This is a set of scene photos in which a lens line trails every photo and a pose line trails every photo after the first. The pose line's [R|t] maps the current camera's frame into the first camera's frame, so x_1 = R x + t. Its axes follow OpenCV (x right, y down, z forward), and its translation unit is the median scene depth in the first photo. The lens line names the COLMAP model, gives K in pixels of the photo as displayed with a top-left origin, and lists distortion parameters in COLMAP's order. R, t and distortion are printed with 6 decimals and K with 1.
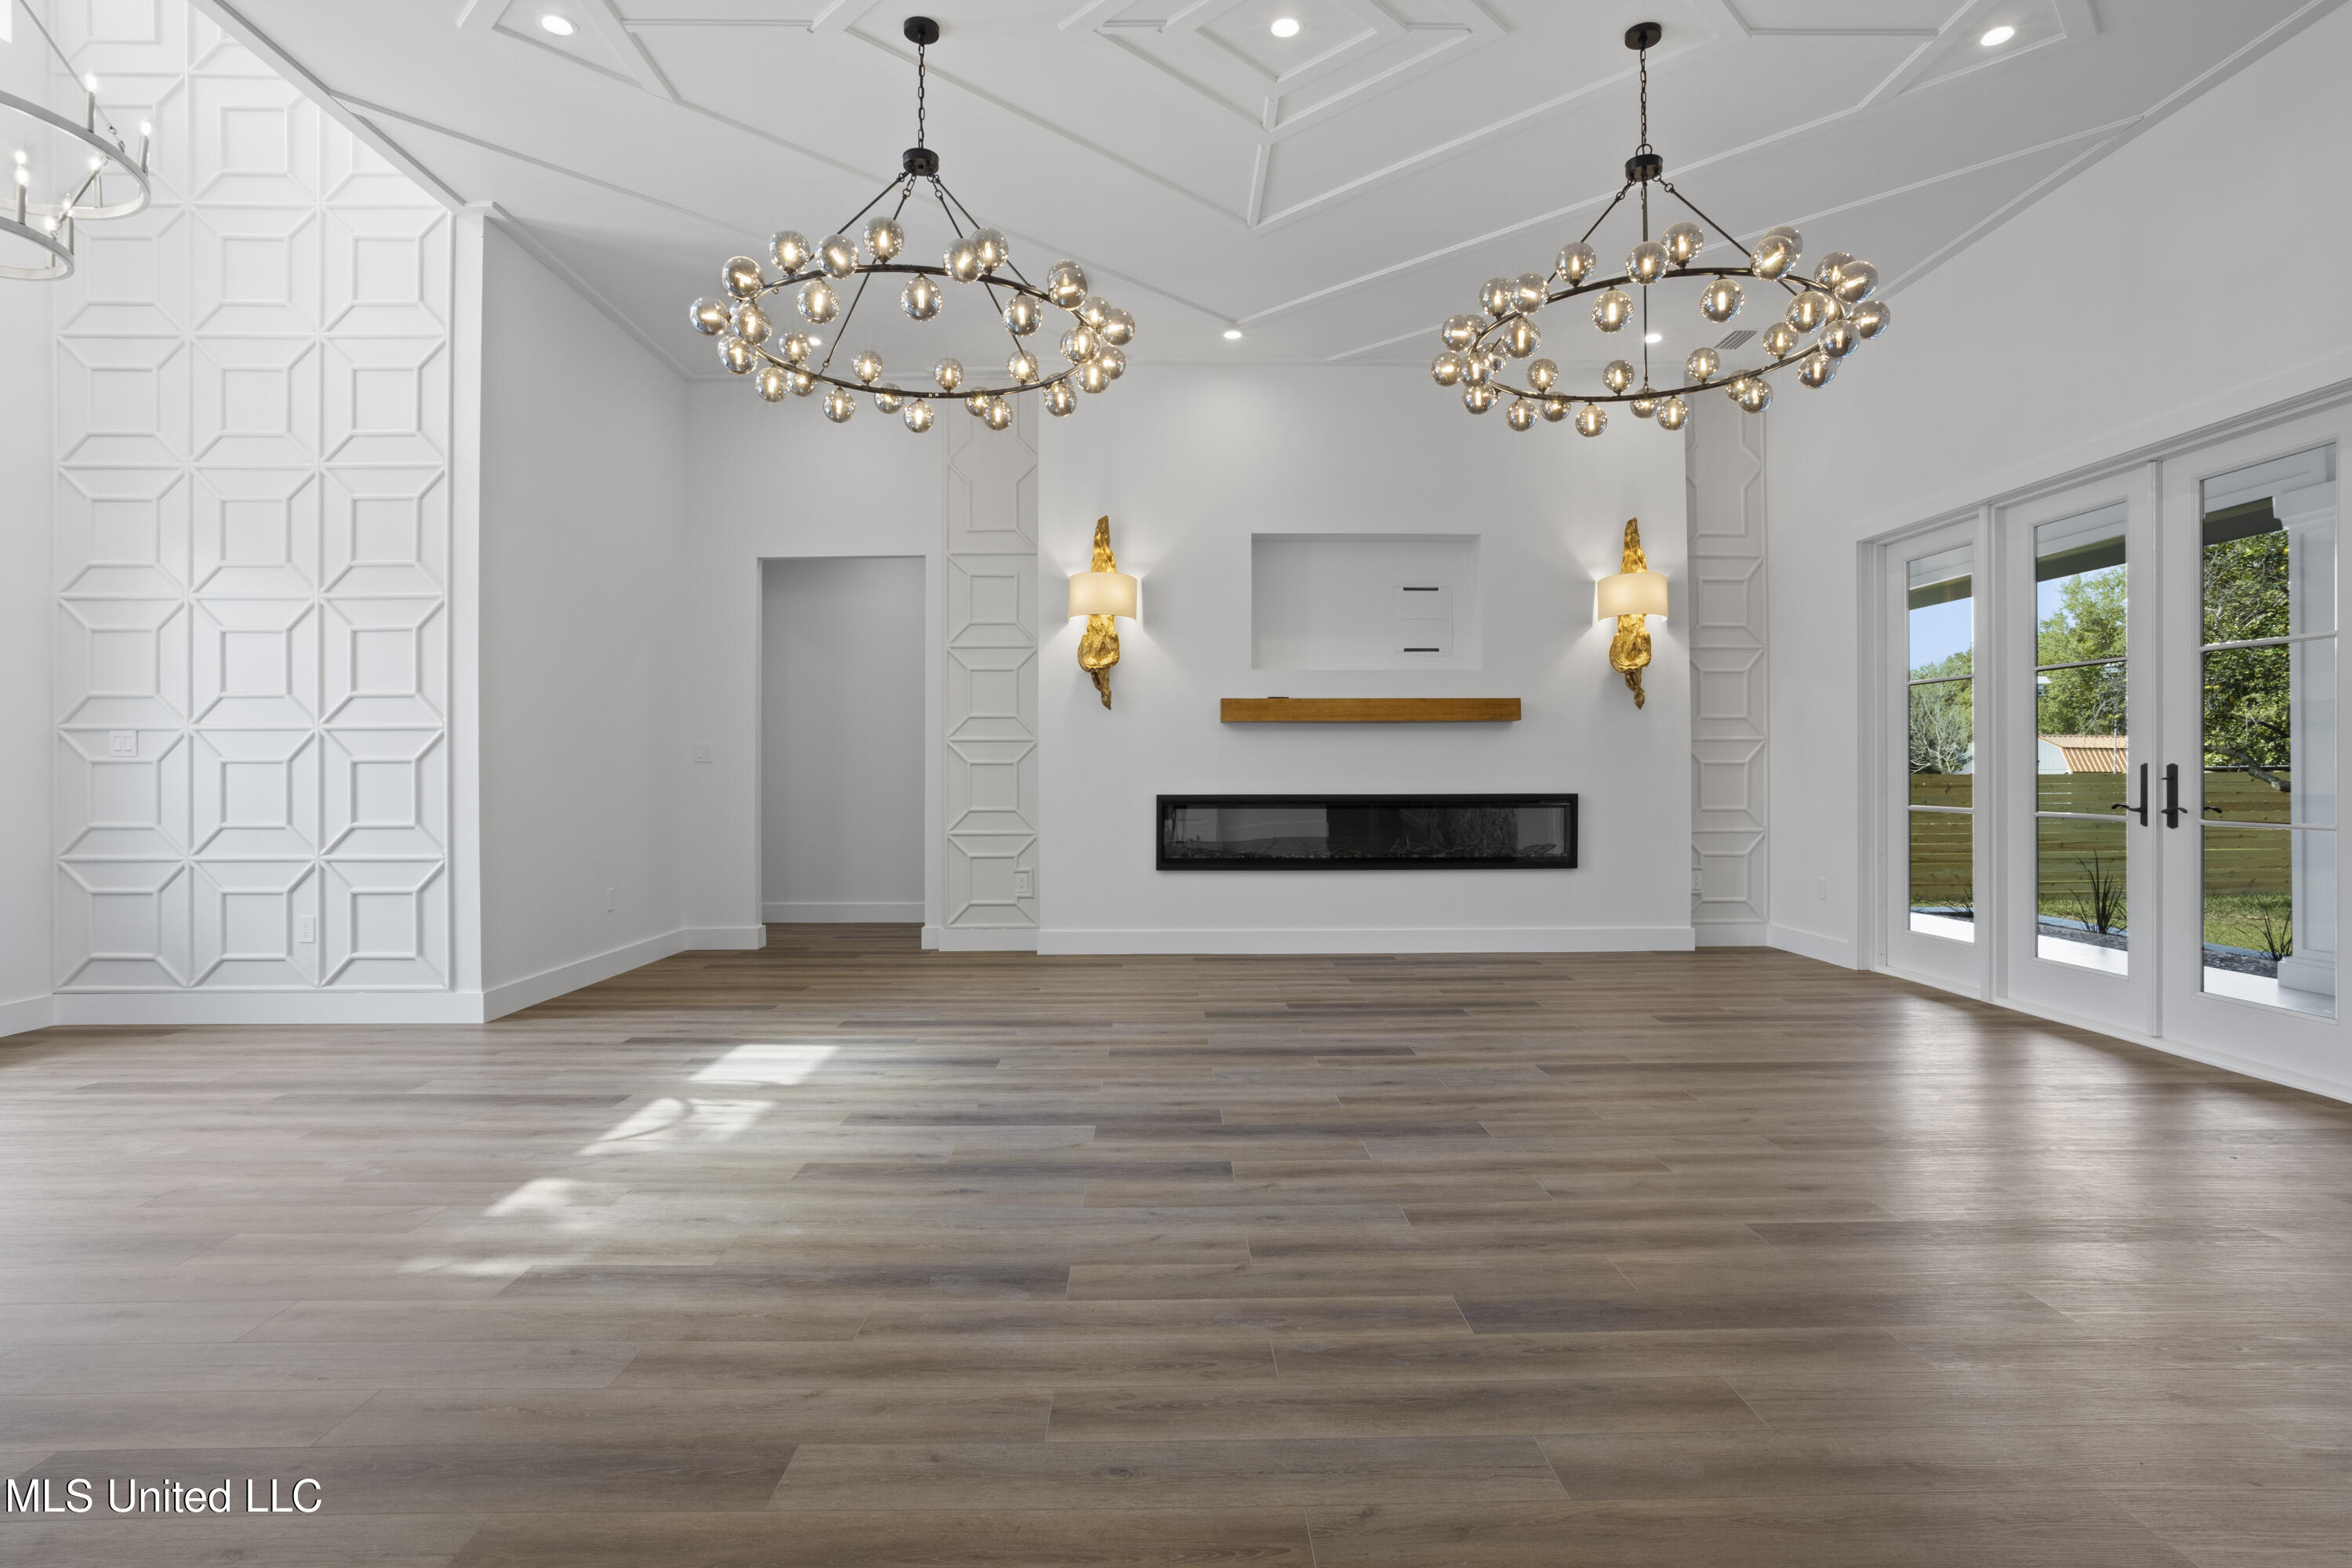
lens RADIAL K [[1188.5, 0, 1181.6], [0, 1188.5, 781.6], [0, 0, 1]] dist [-0.026249, 0.007259]
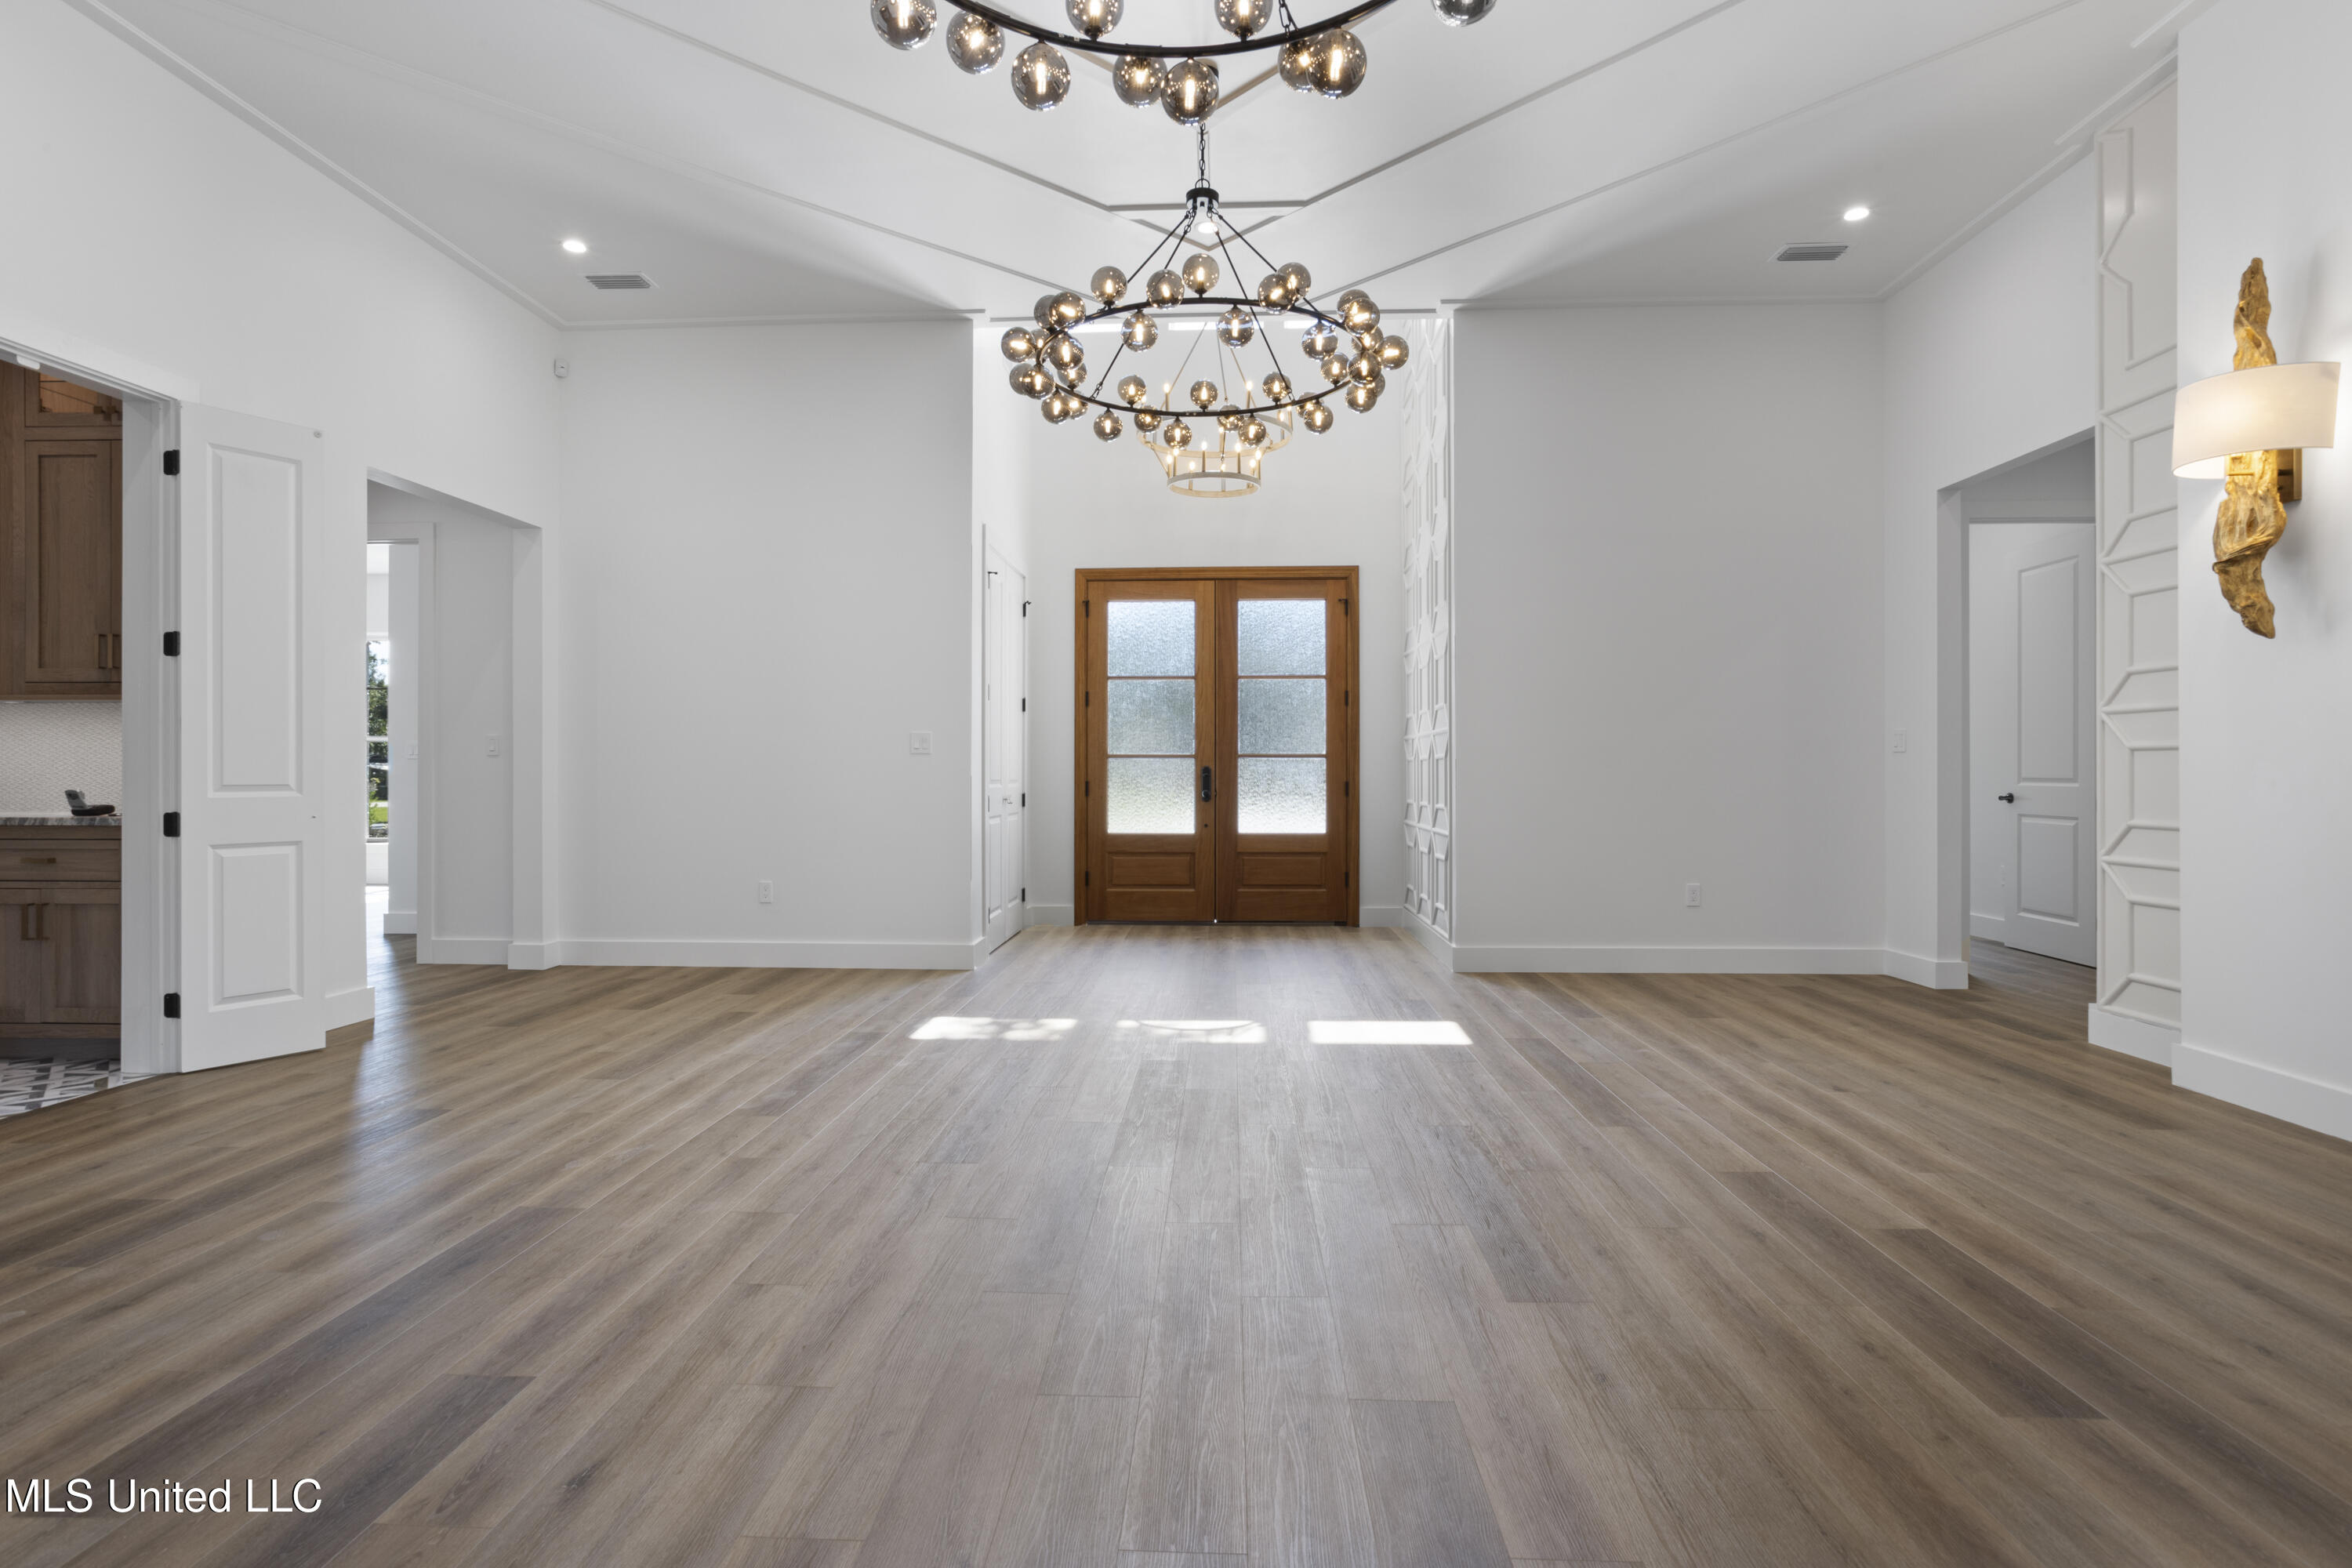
lens RADIAL K [[1188.5, 0, 1191.3], [0, 1188.5, 770.5], [0, 0, 1]] dist [-0.026249, 0.007259]
pose [[-0.067083, 0.001849, -0.997746, 0.507586], [-0.003976, 0.999990, 0.002121, -0.003361], [0.997739, 0.004109, -0.067075, 0.625893]]
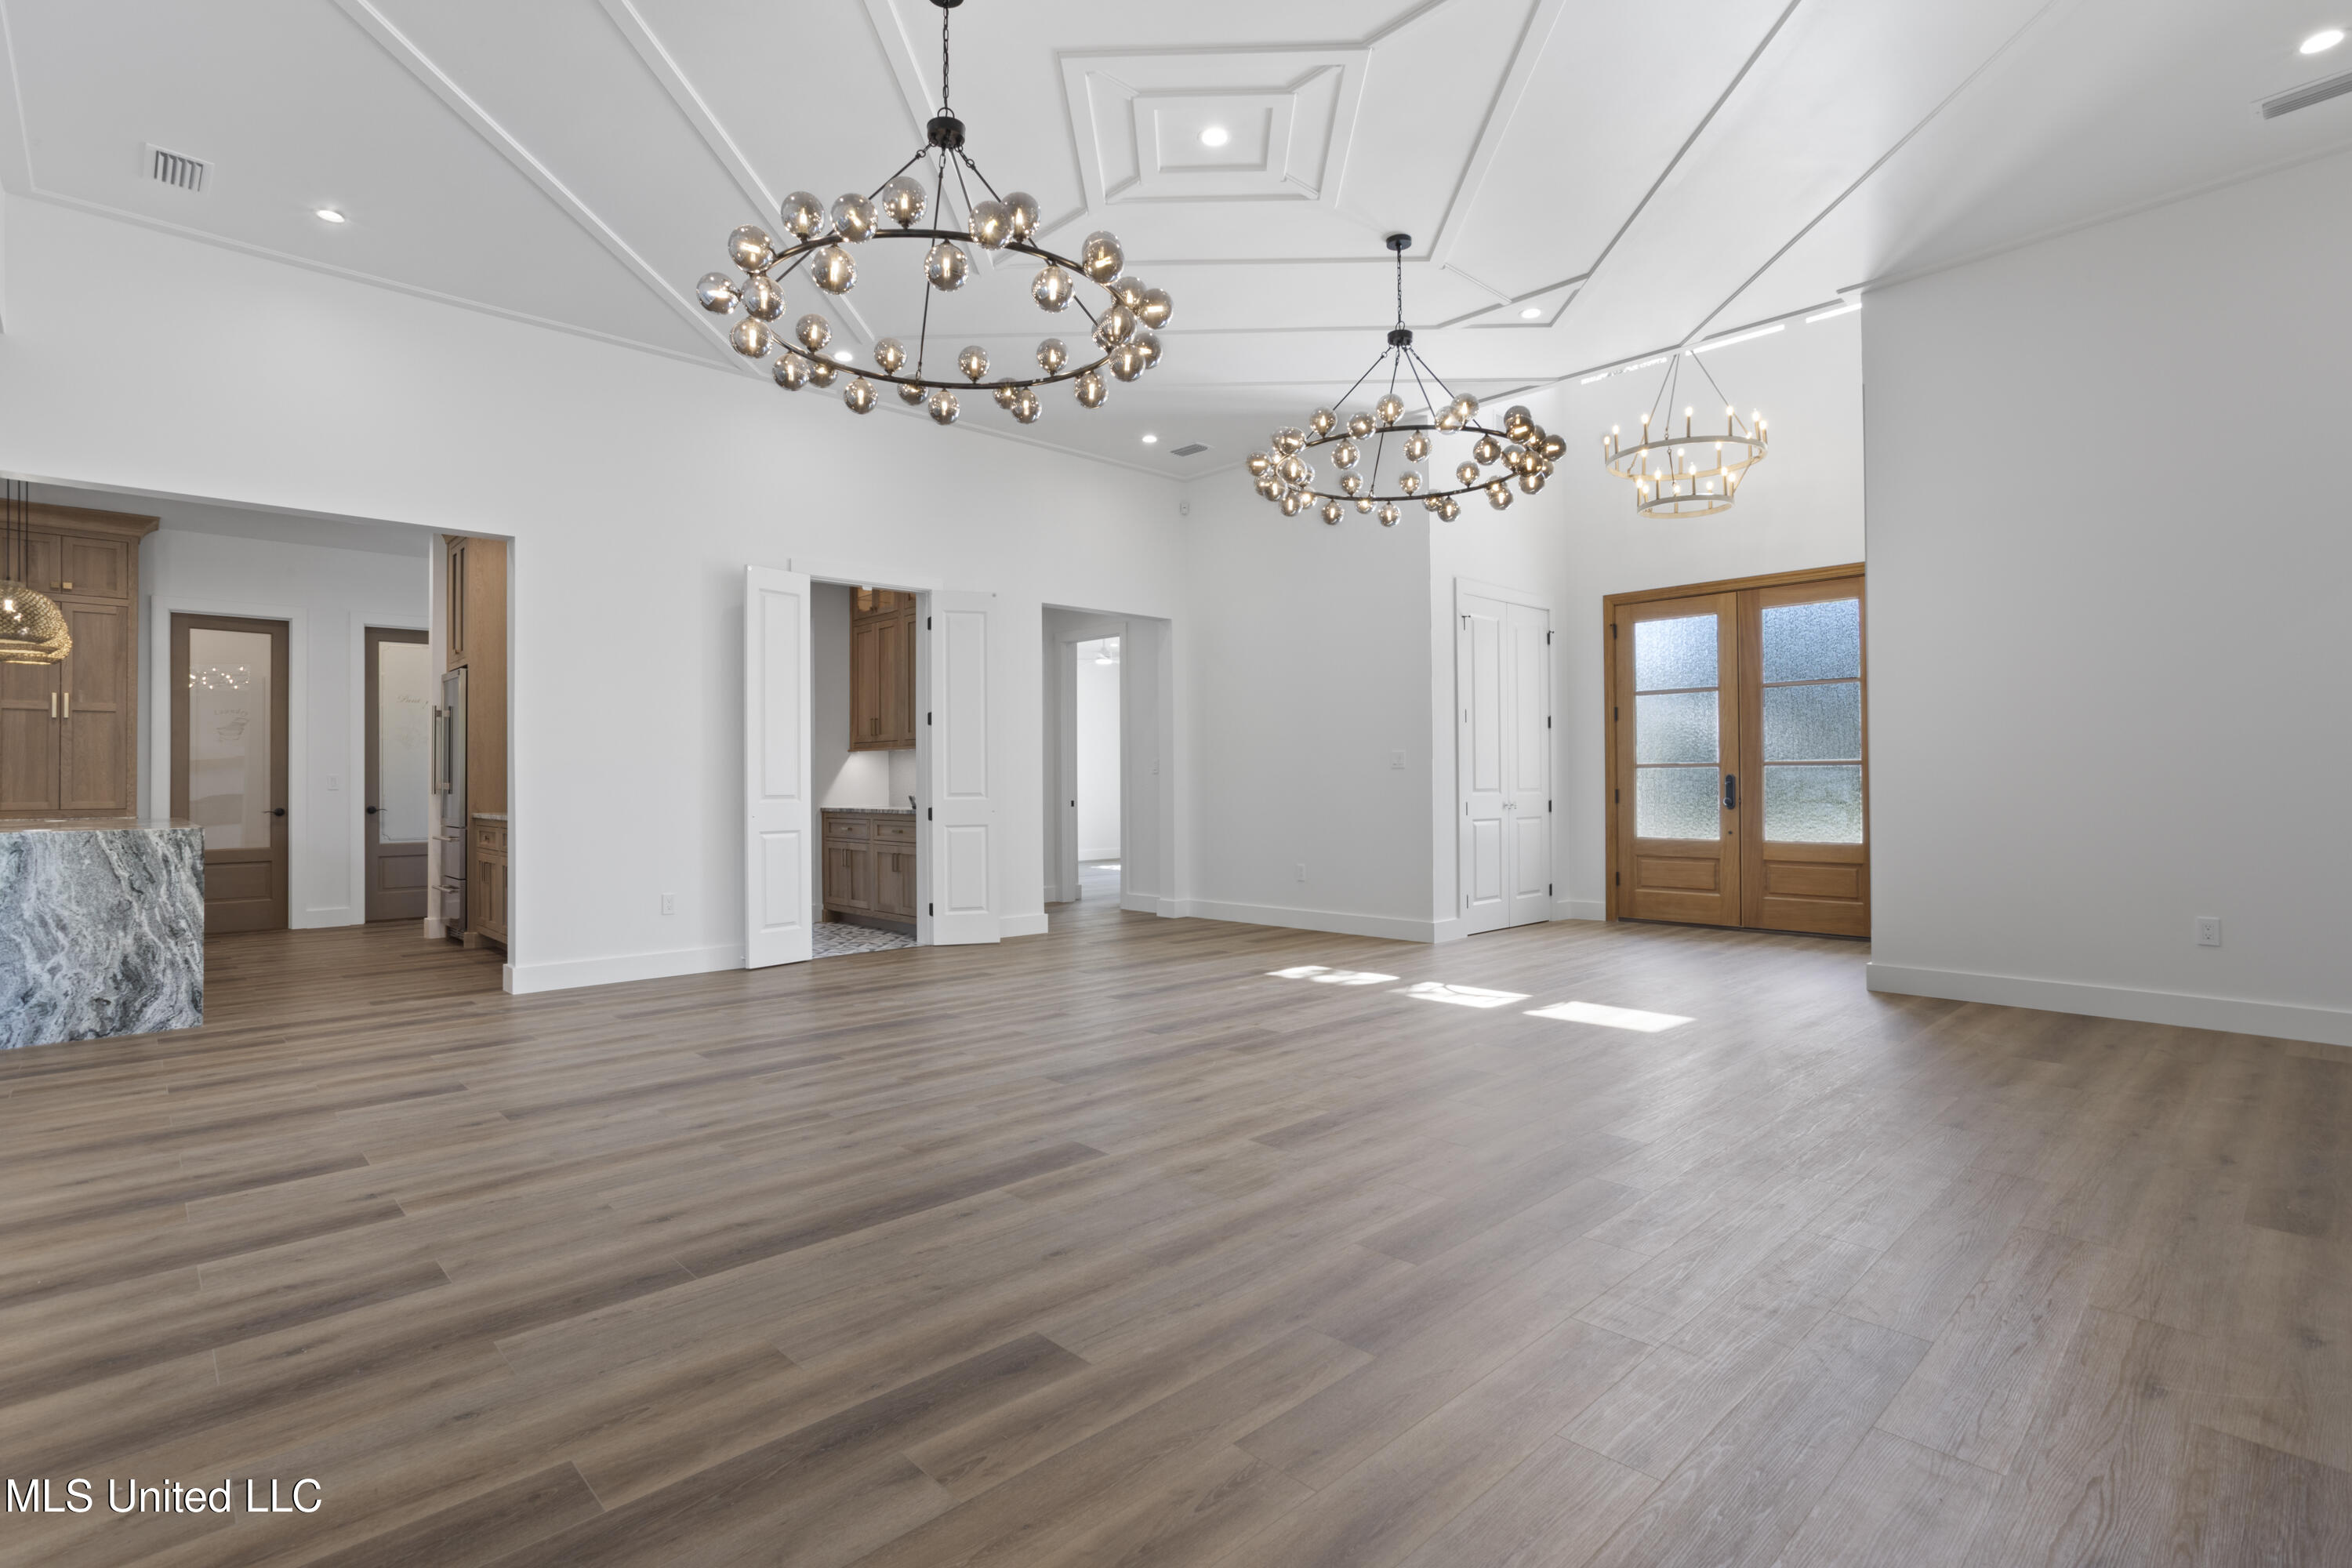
lens RADIAL K [[1132.9, 0, 1166.8], [0, 1132.9, 785.0], [0, 0, 1]] dist [-0.022512, 0.009894]
pose [[-0.739176, 0.009313, -0.673447, 0.516931], [0.006439, 0.999956, 0.006761, -0.006709], [0.673481, 0.000661, -0.739204, 1.058117]]
